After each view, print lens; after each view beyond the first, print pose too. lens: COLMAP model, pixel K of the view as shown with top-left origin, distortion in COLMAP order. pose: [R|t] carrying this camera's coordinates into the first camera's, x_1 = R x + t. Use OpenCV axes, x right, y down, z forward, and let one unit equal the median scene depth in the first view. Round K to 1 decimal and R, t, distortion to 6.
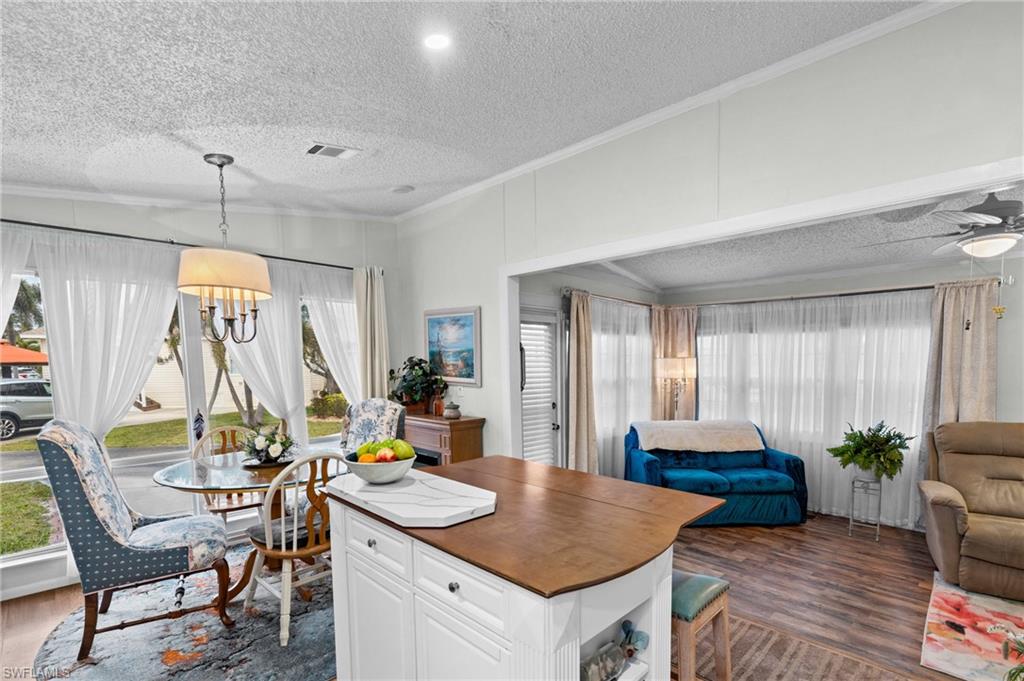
lens RADIAL K [[484.4, 0, 507.9], [0, 484.4, 385.4], [0, 0, 1]] dist [0.015036, 0.000894]
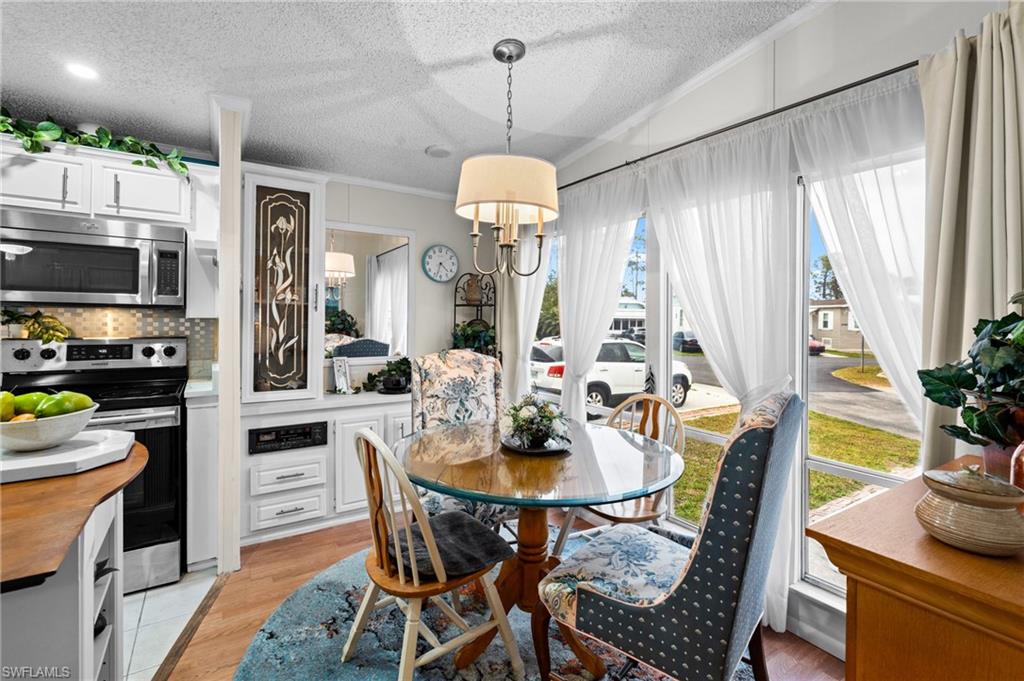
lens RADIAL K [[455.8, 0, 515.3], [0, 455.8, 320.9], [0, 0, 1]] dist [0.000345, -0.000050]
pose [[-0.204693, 0.009110, -0.978784, 0.105666], [-0.060590, 0.997921, 0.021959, -0.021483], [0.976949, 0.063799, -0.203715, 0.819409]]
